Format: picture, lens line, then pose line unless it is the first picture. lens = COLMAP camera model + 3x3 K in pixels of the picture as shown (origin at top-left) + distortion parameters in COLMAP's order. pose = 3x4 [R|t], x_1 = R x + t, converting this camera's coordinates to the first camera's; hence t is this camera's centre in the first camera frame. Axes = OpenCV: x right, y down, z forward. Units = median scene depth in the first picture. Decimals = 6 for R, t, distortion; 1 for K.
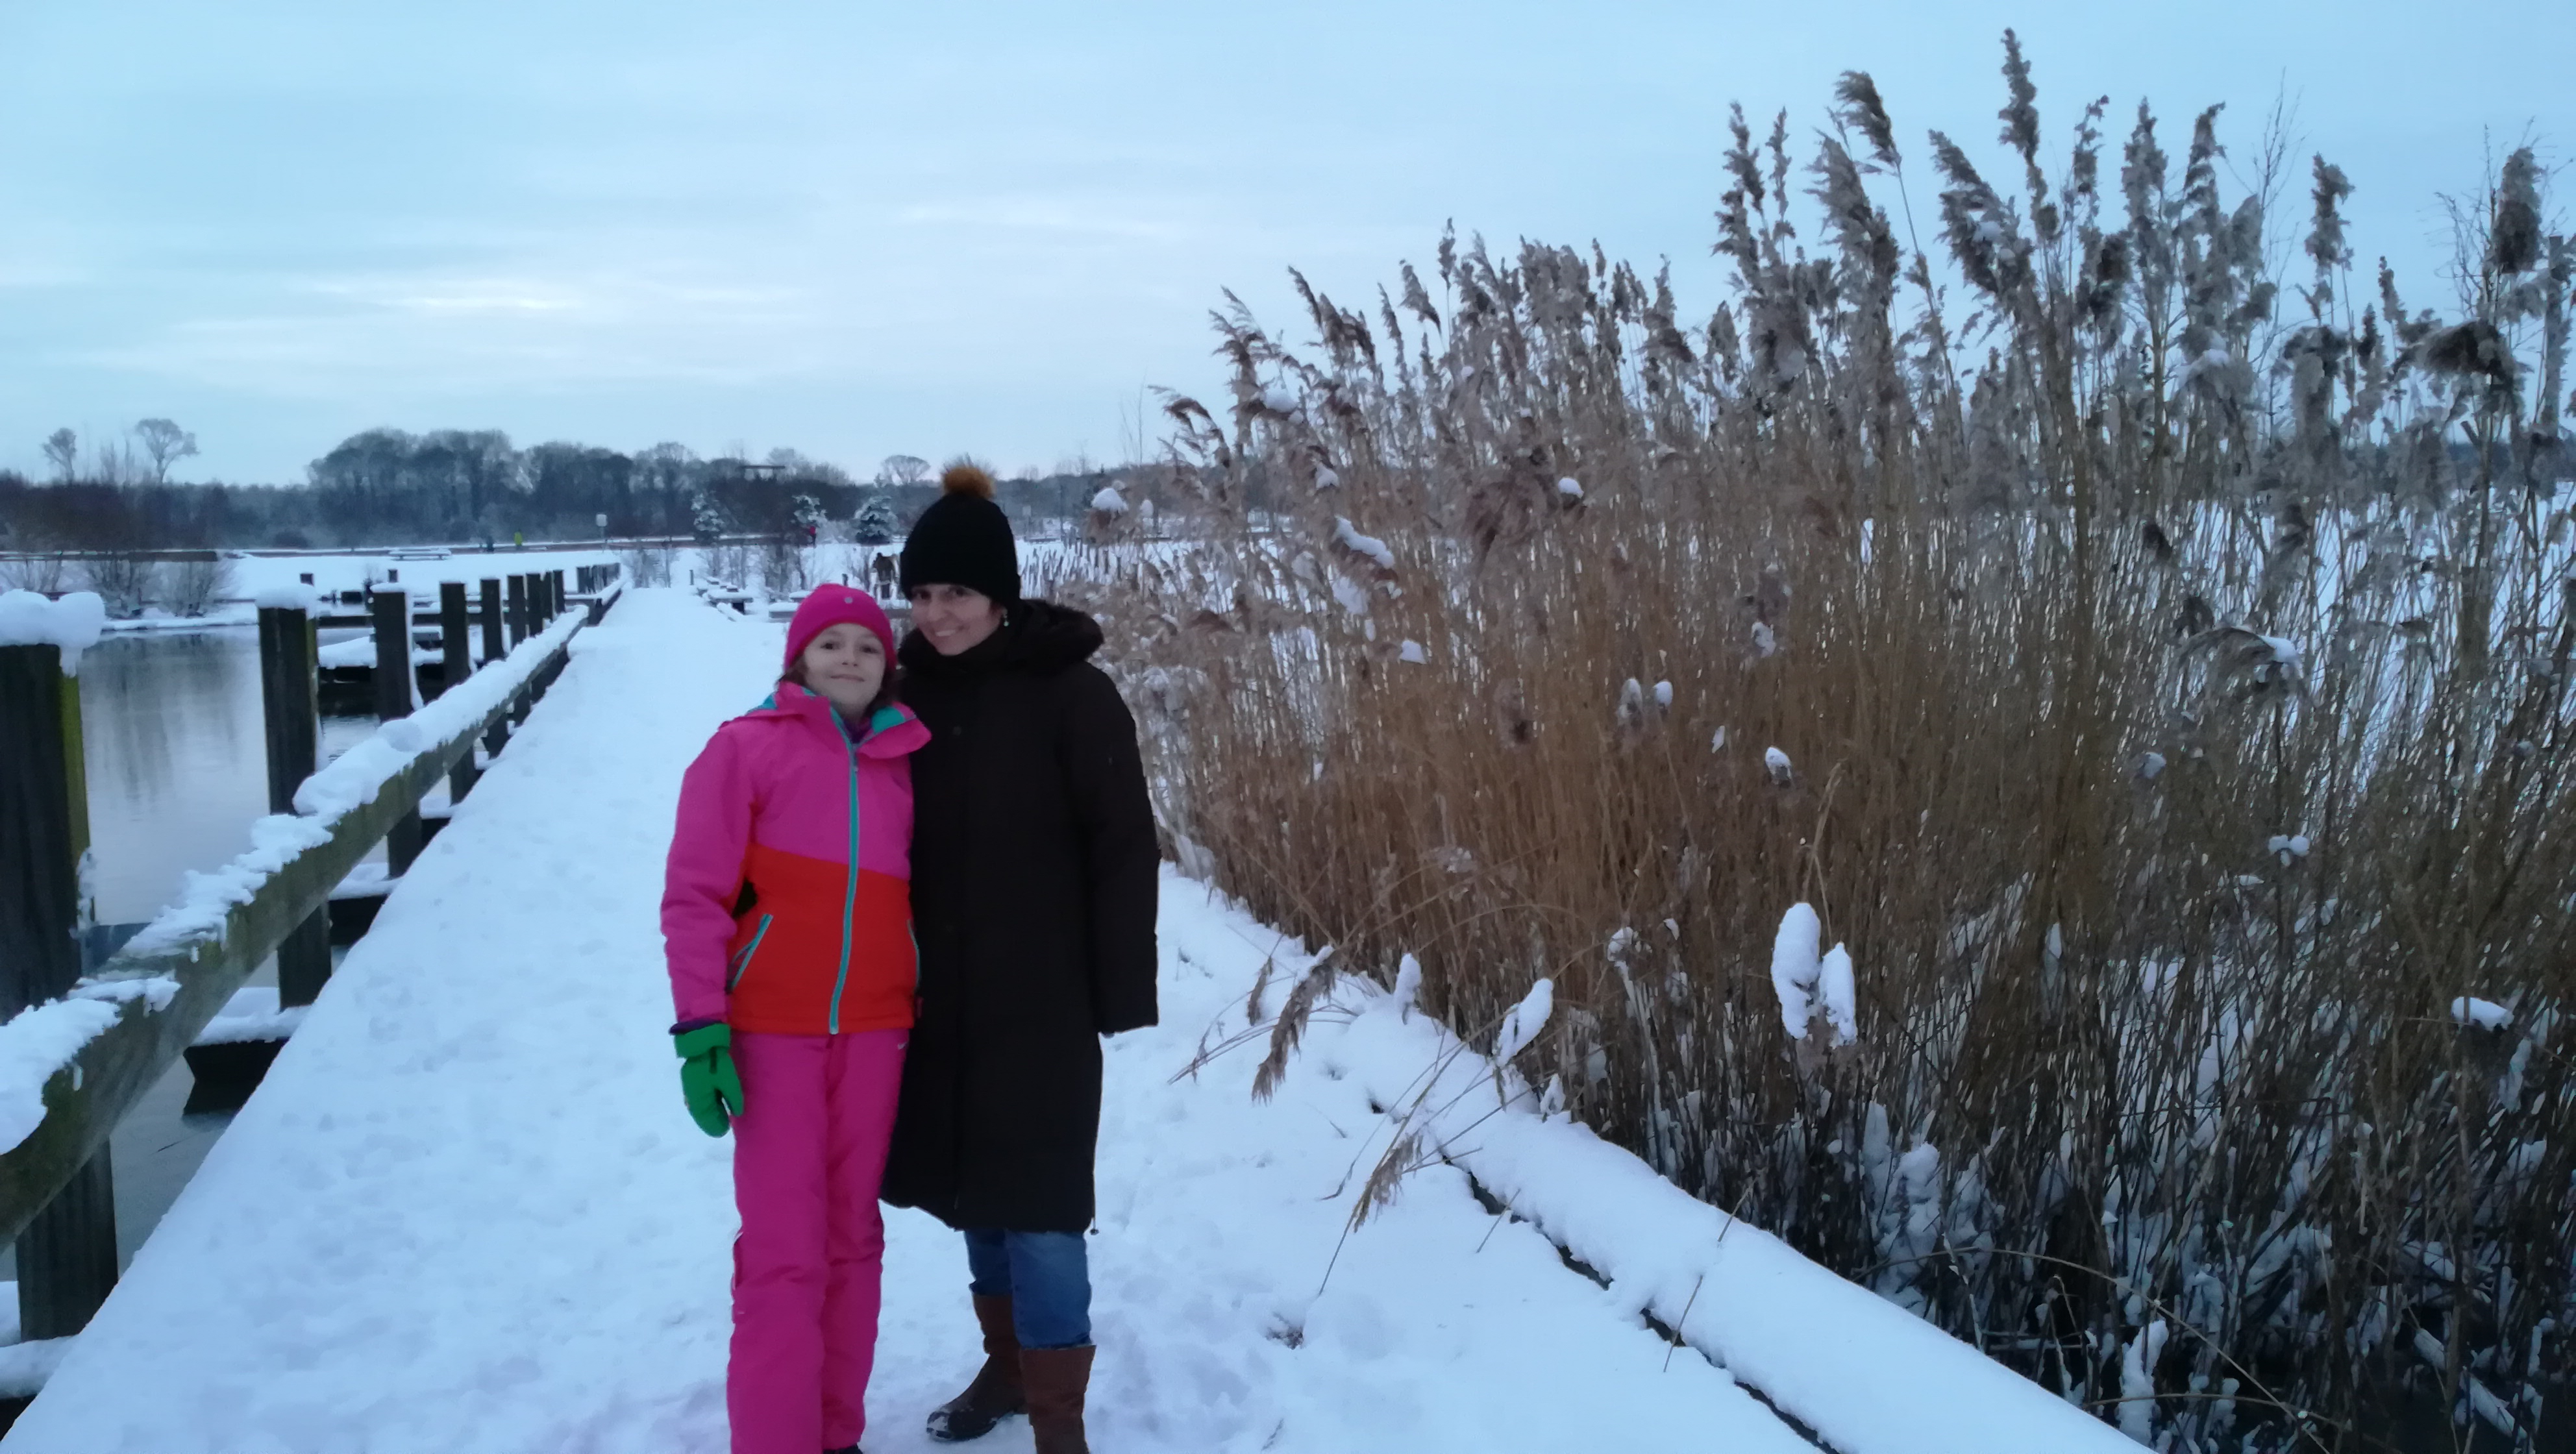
lens RADIAL K [[1952.0, 0, 1286.6], [0, 1952.0, 736.5], [0, 0, 1]] dist [0.065174, -0.093707]
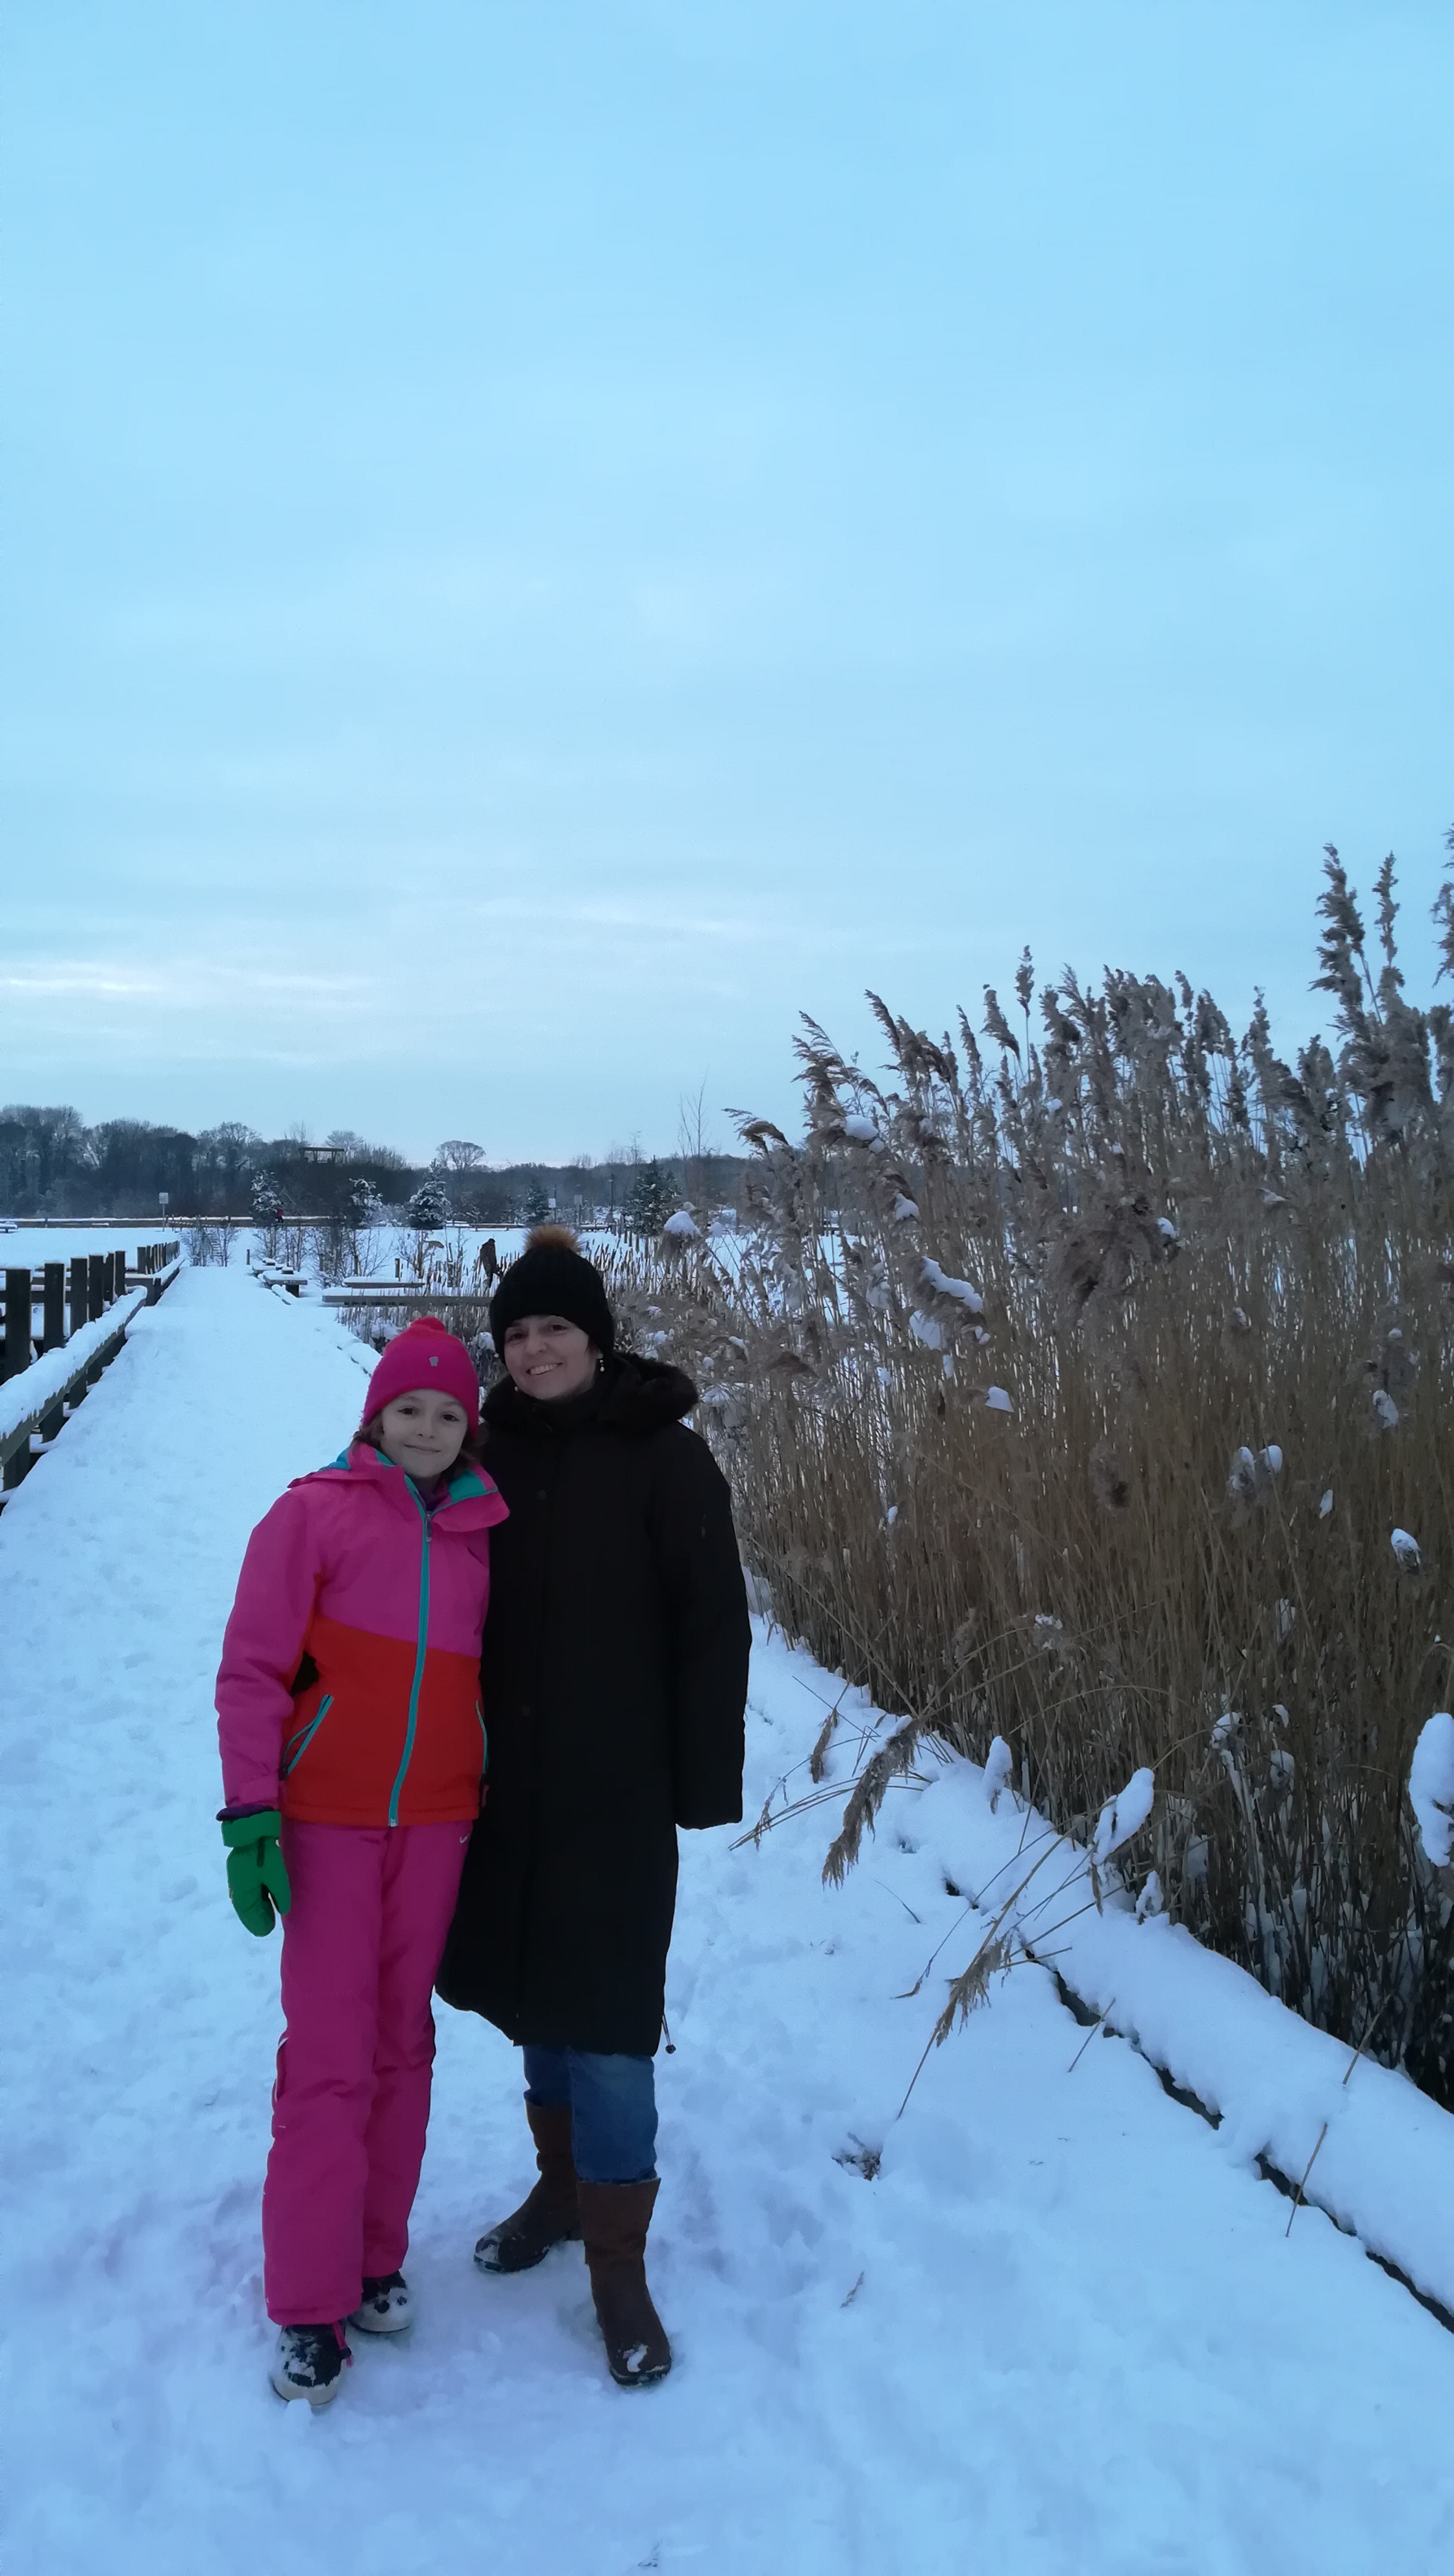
lens RADIAL K [[1952.0, 0, 729.0], [0, 1952.0, 1282.6], [0, 0, 1]] dist [0.065174, -0.093707]
pose [[0.998278, 0.028396, -0.051320, -0.022059], [-0.032025, 0.996939, -0.071326, -0.030600], [0.049138, 0.072846, 0.996132, 0.040858]]
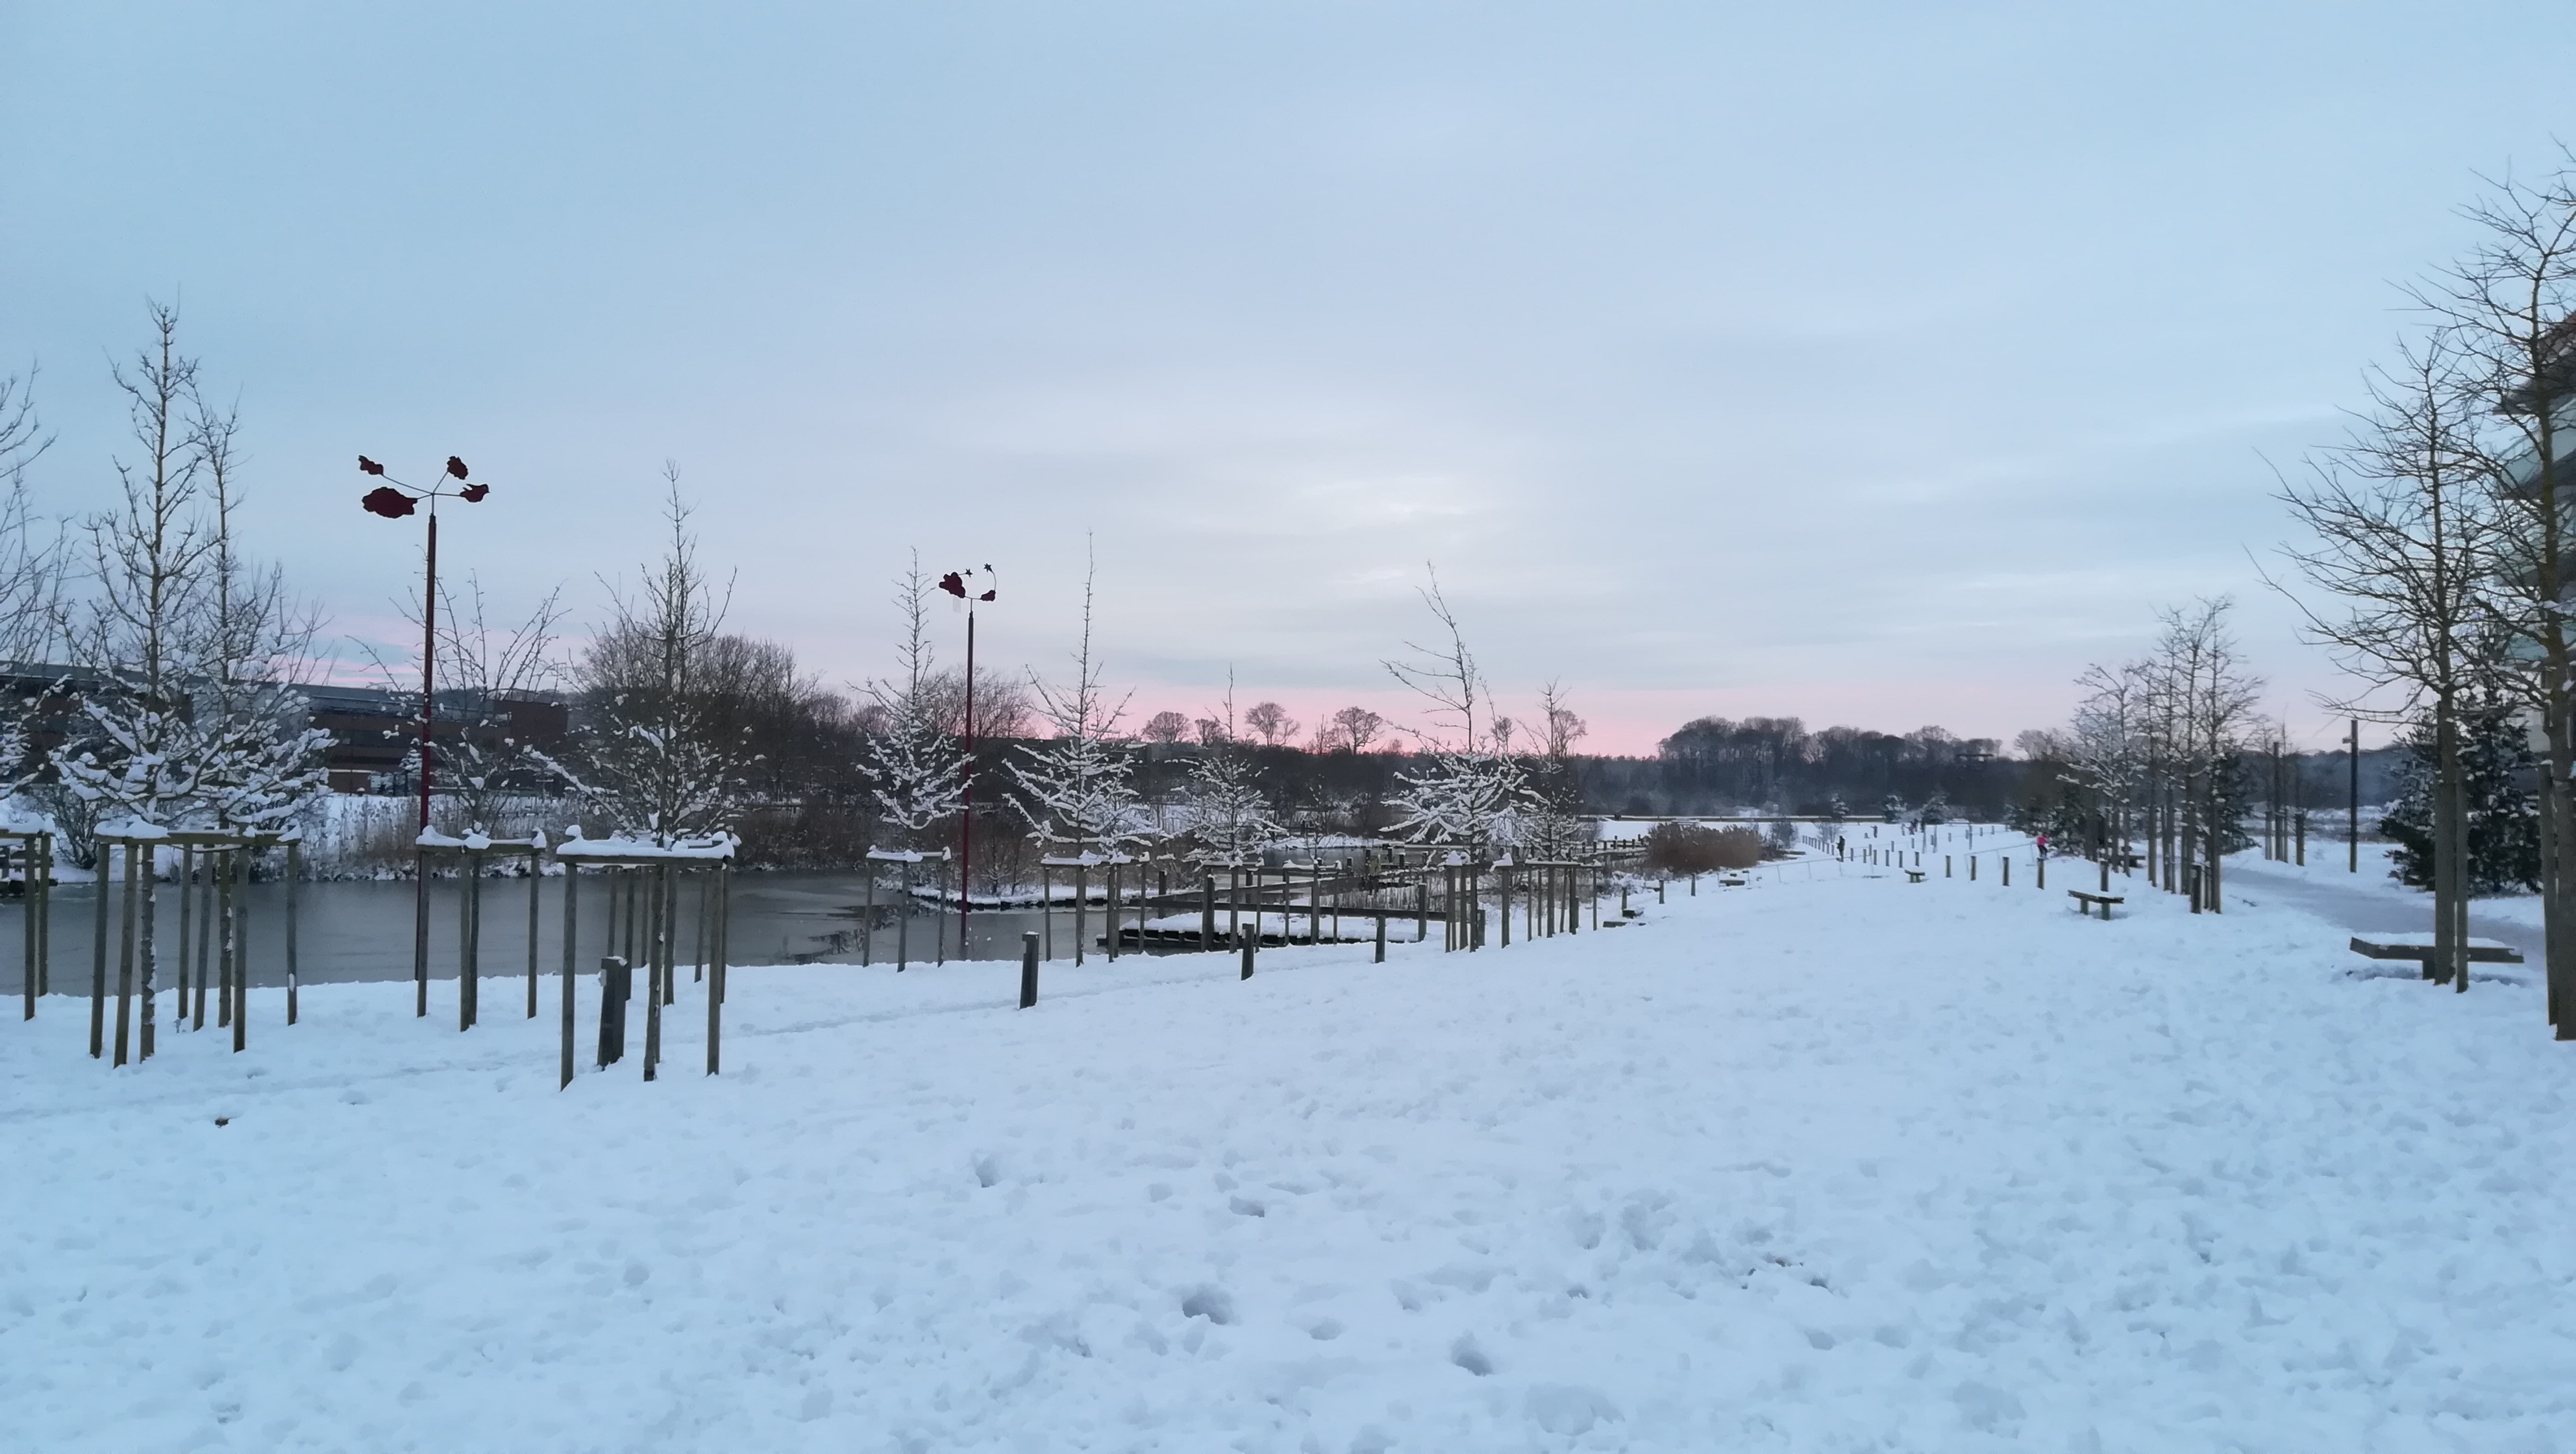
lens RADIAL K [[1952.0, 0, 1267.5], [0, 1952.0, 731.4], [0, 0, 1]] dist [0.065174, -0.093707]
pose [[0.784471, 0.015419, -0.619974, 1.417127], [-0.089670, 0.992006, -0.088790, -0.020098], [0.613649, 0.125246, 0.779582, -2.397304]]
